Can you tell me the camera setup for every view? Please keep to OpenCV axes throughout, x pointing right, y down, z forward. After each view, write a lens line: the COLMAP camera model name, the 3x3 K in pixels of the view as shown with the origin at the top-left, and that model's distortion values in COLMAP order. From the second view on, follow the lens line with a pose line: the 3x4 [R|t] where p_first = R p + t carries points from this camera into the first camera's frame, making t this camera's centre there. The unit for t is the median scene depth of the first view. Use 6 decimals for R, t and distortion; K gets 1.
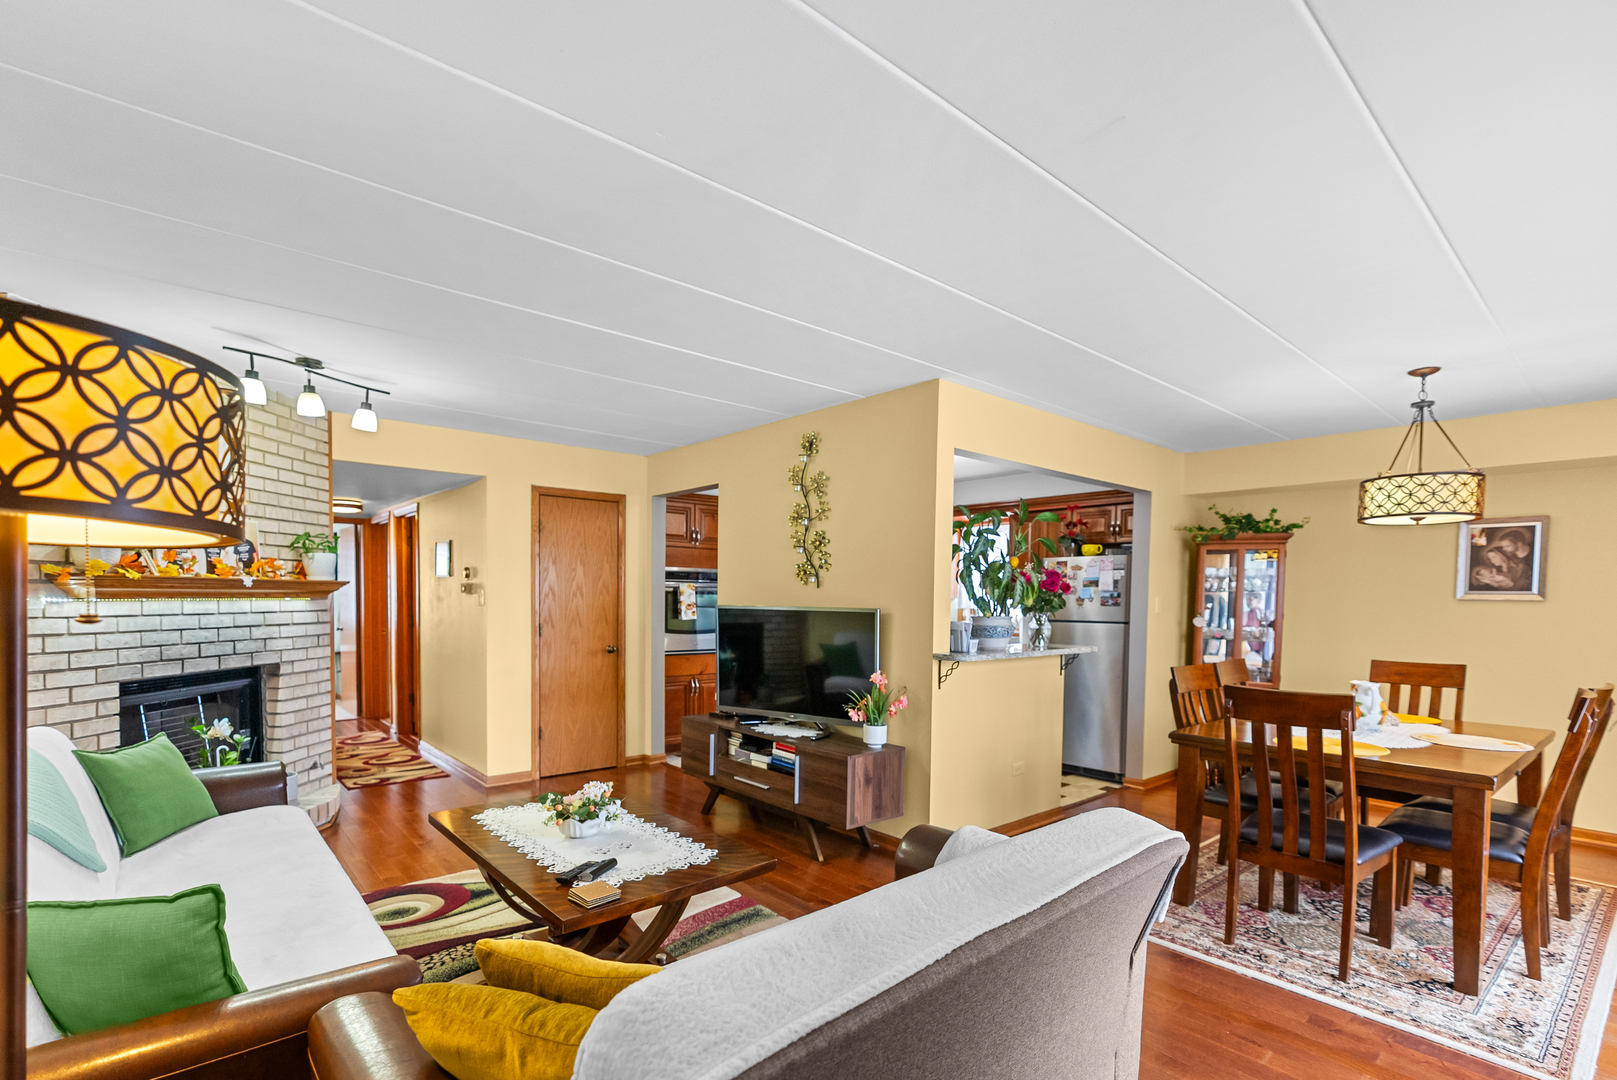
lens RADIAL K [[739.4, 0, 801.9], [0, 739.4, 627.8], [0, 0, 1]] dist [-0.012000, 0.003909]
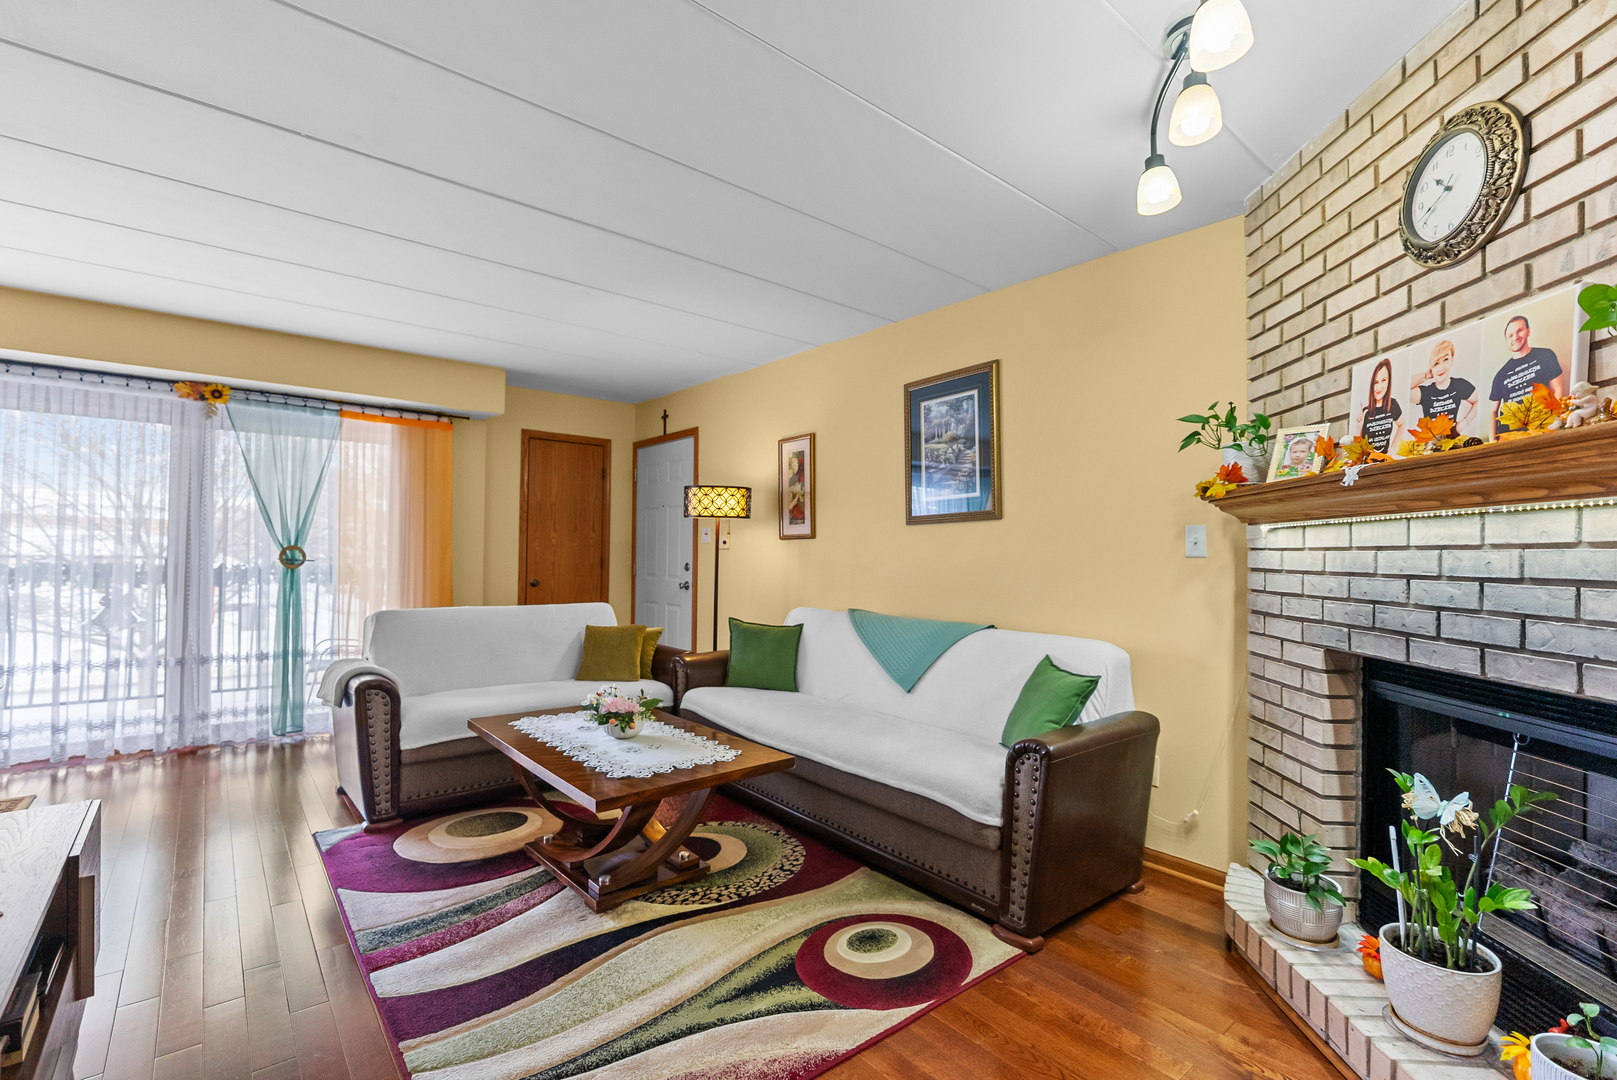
lens RADIAL K [[739.4, 0, 809.8], [0, 739.4, 547.1], [0, 0, 1]] dist [-0.012000, 0.003909]
pose [[-0.999444, -0.028185, 0.017802, -0.404536], [-0.027638, 0.999160, 0.030253, -0.021135], [-0.018639, 0.029744, -0.999384, 1.425885]]
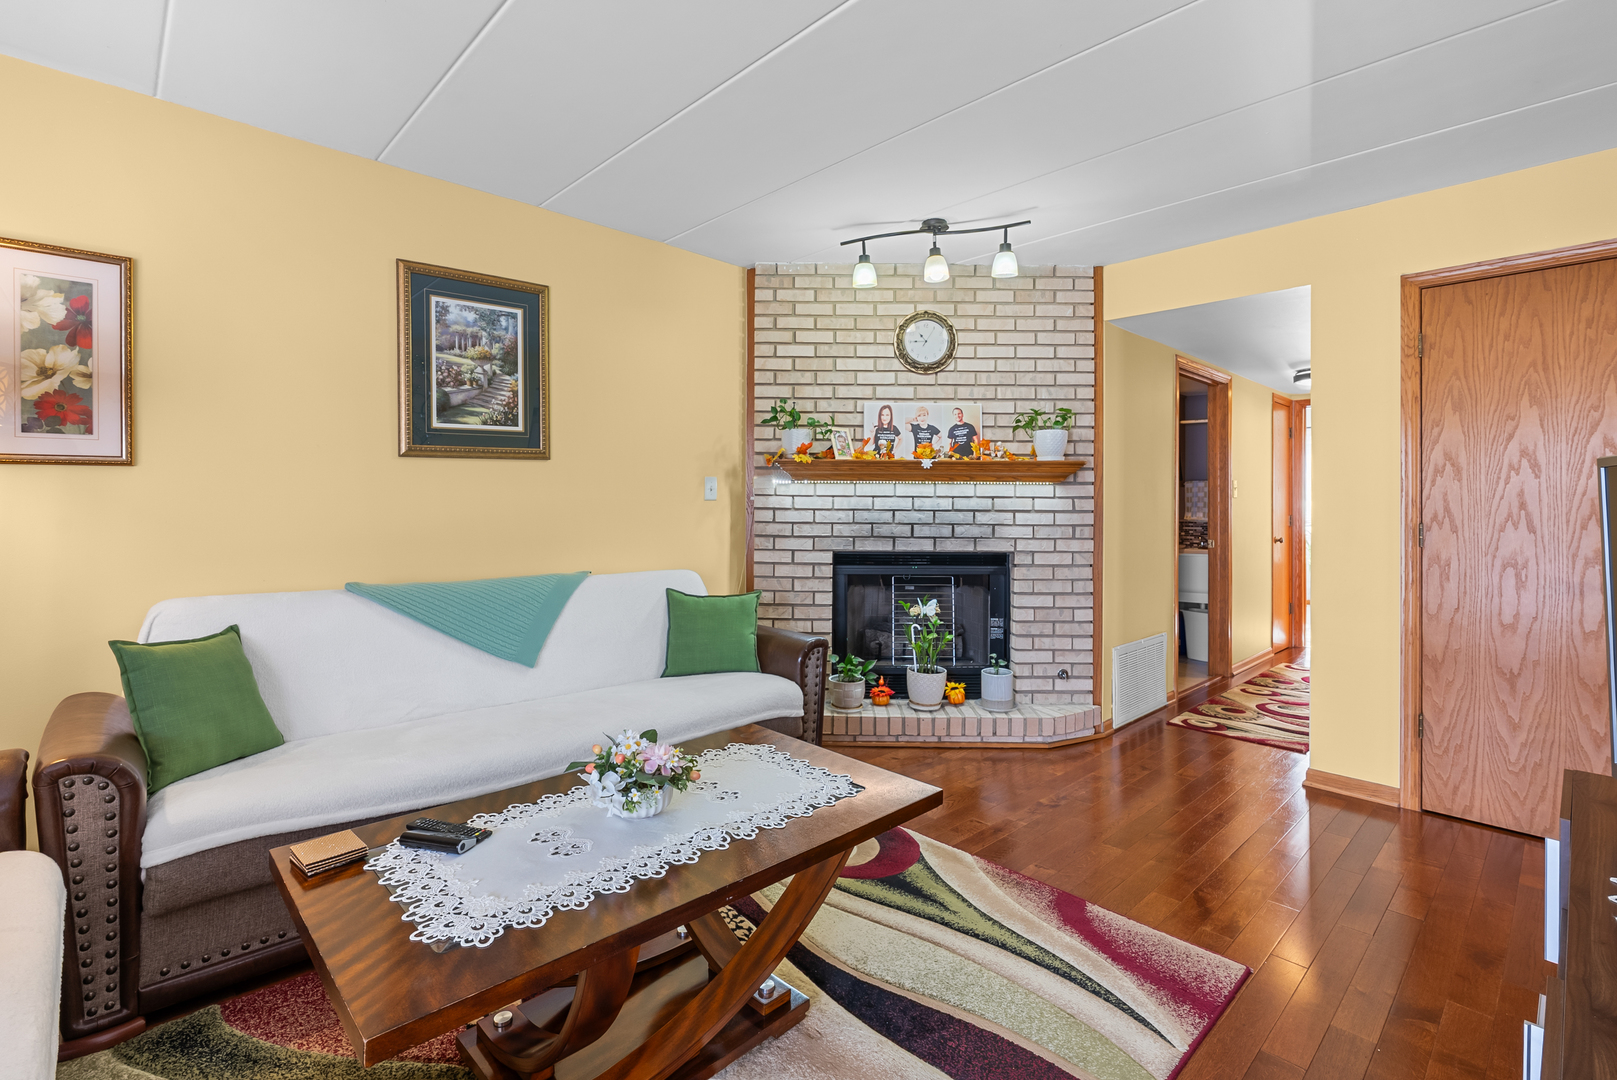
lens RADIAL K [[739.4, 0, 807.8], [0, 739.4, 499.8], [0, 0, 1]] dist [-0.012000, 0.003909]
pose [[0.050958, -0.016621, -0.998562, 0.238145], [-0.047603, 0.998685, -0.019052, 0.012984], [0.997566, 0.048505, 0.050100, 0.762863]]
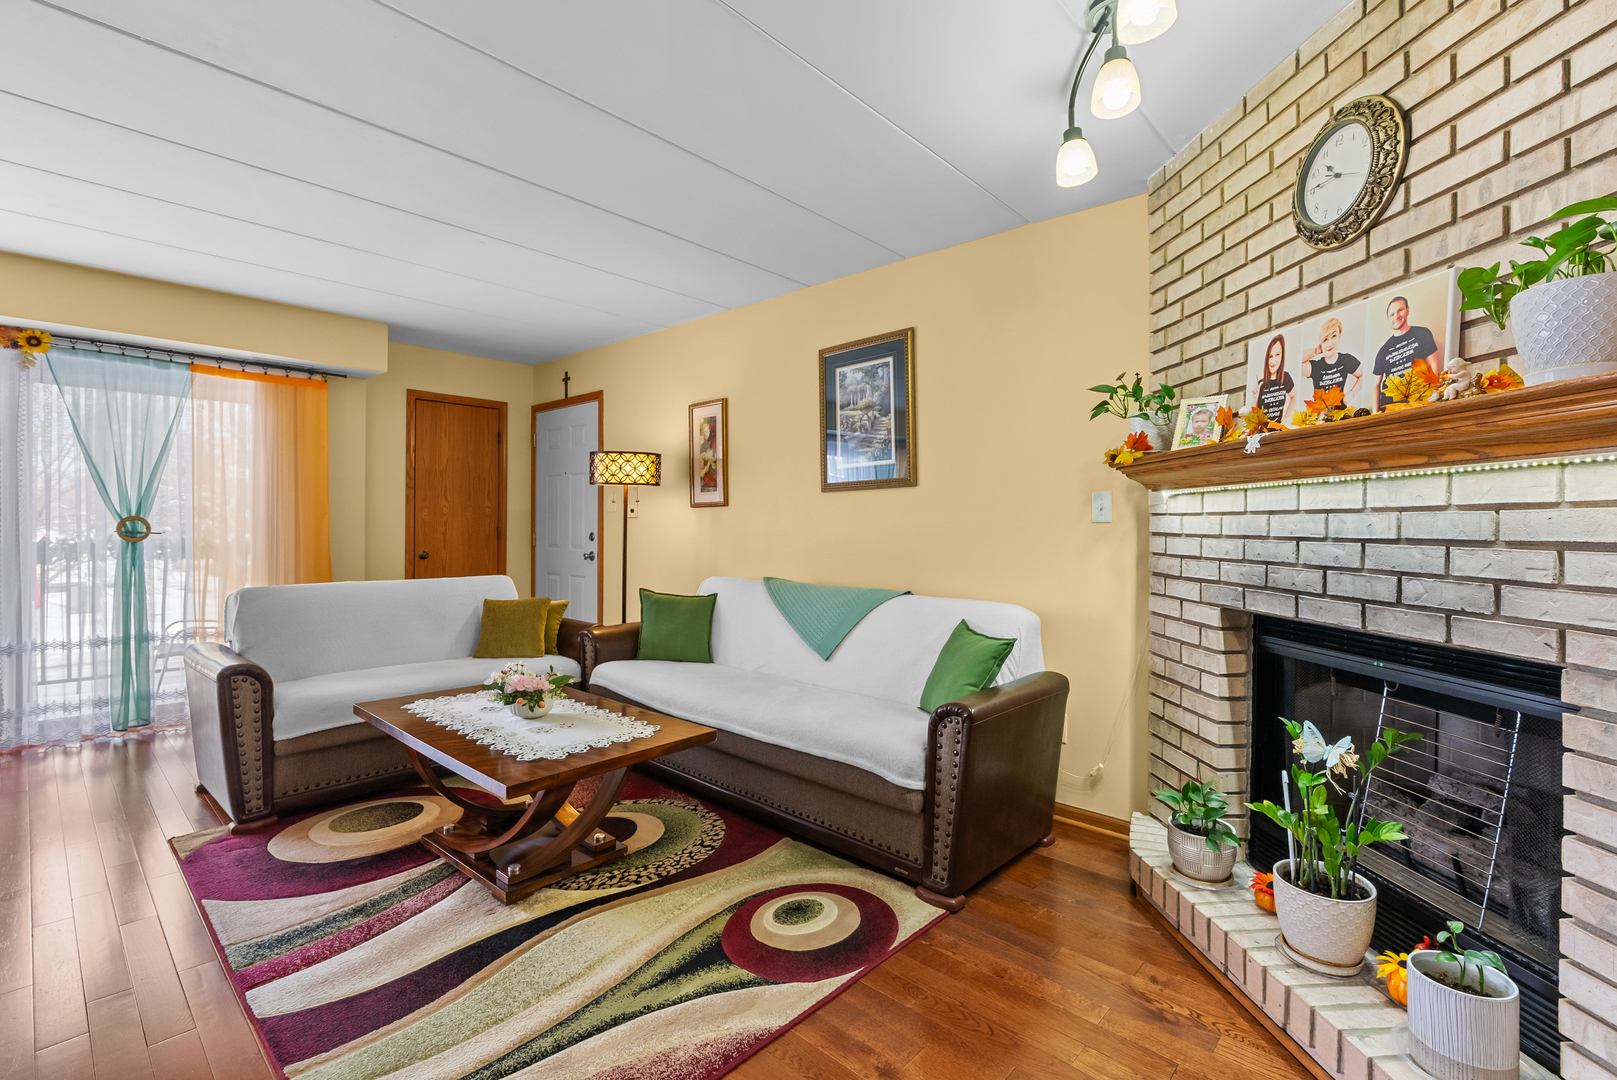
lens RADIAL K [[739.4, 0, 815.3], [0, 739.4, 529.0], [0, 0, 1]] dist [-0.012000, 0.003909]
pose [[-0.992593, -0.021248, -0.119614, -0.389329], [-0.026688, 0.998672, 0.044063, -0.018646], [0.118519, 0.046929, -0.991842, 1.410858]]
